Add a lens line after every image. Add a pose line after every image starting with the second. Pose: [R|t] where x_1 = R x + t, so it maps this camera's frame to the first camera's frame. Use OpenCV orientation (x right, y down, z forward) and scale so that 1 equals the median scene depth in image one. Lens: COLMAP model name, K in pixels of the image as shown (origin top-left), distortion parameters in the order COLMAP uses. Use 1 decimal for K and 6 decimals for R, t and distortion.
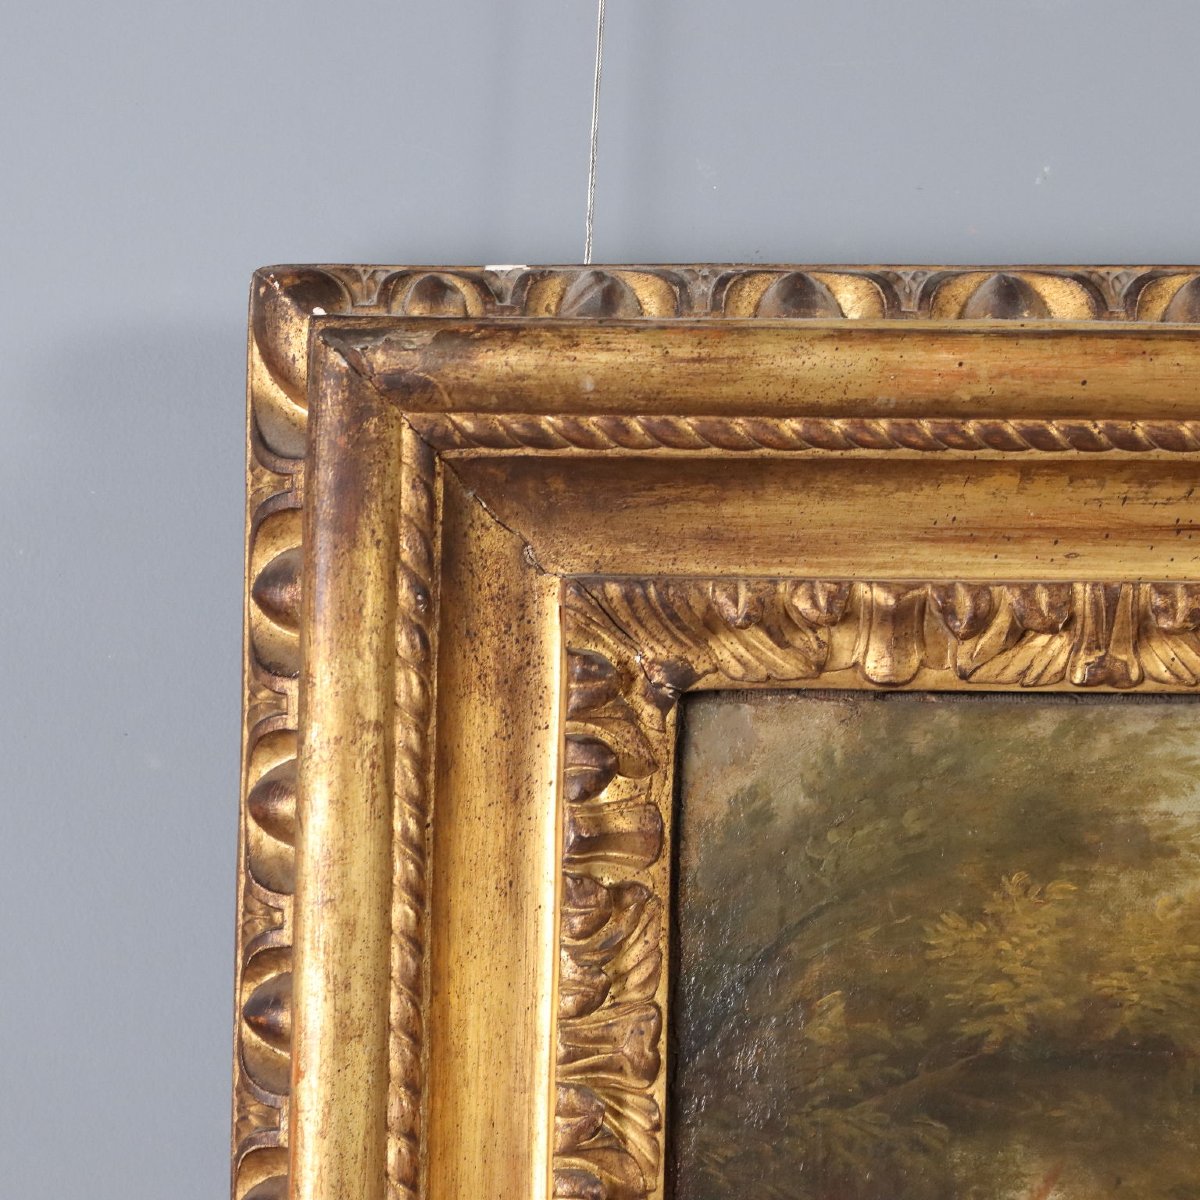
lens RADIAL K [[2947.9, 0, 601.0], [0, 2947.9, 600.9], [0, 0, 1]] dist [-0.065832, 0.000000]
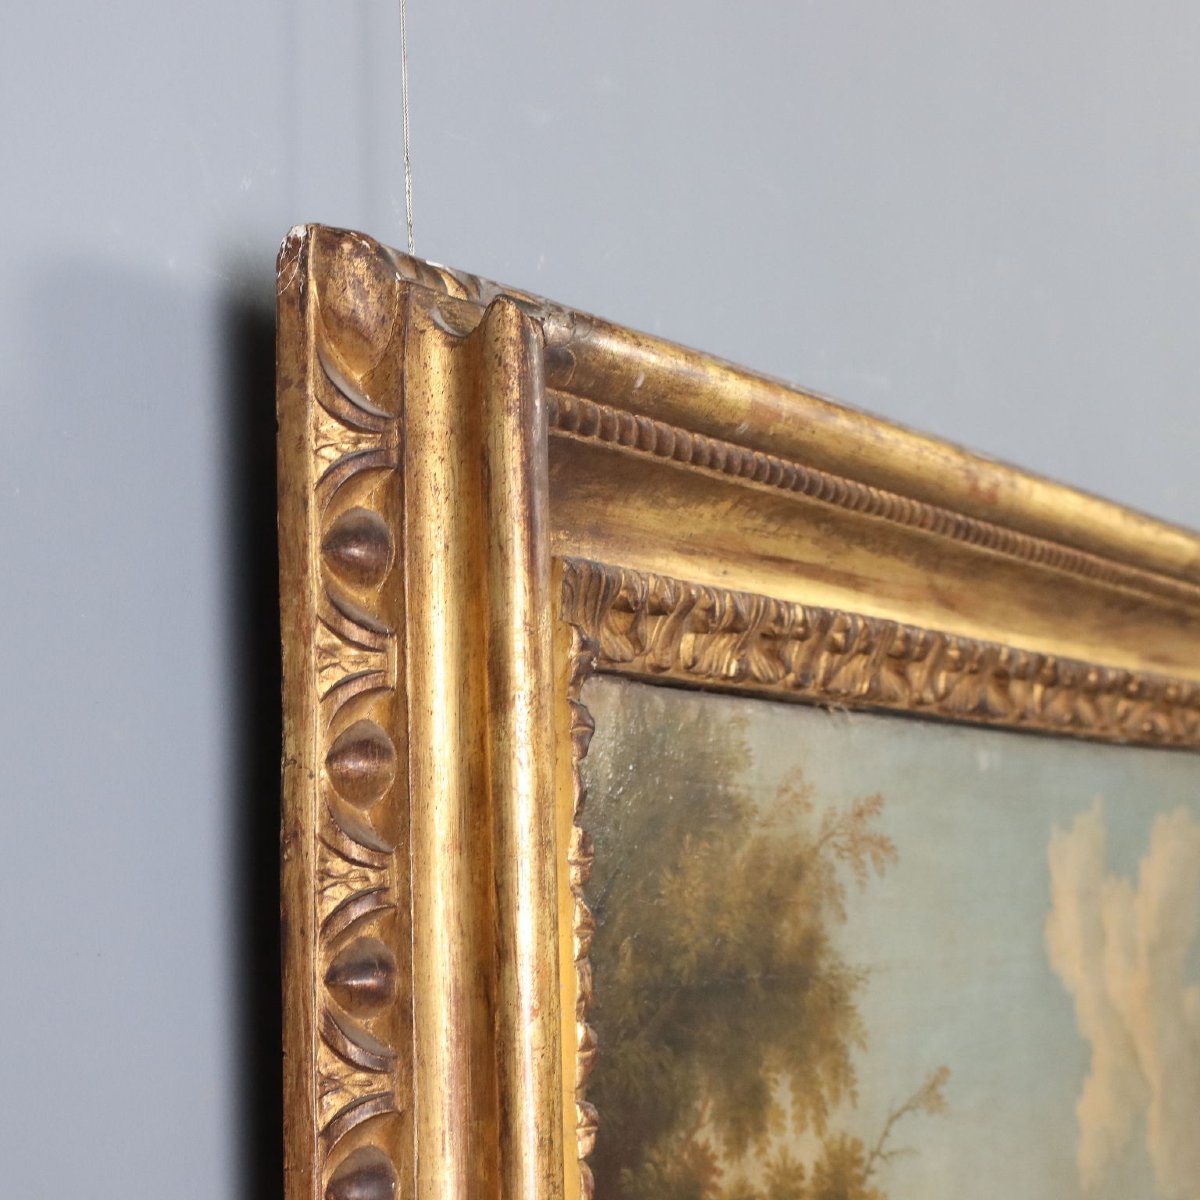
lens RADIAL K [[2947.9, 0, 599.7], [0, 2947.9, 599.5], [0, 0, 1]] dist [-0.065832, 0.000000]
pose [[0.456625, 0.069409, 0.886948, -0.946160], [-0.021933, 0.997527, -0.066770, 0.078592], [-0.889389, 0.011036, 0.457018, 0.486522]]
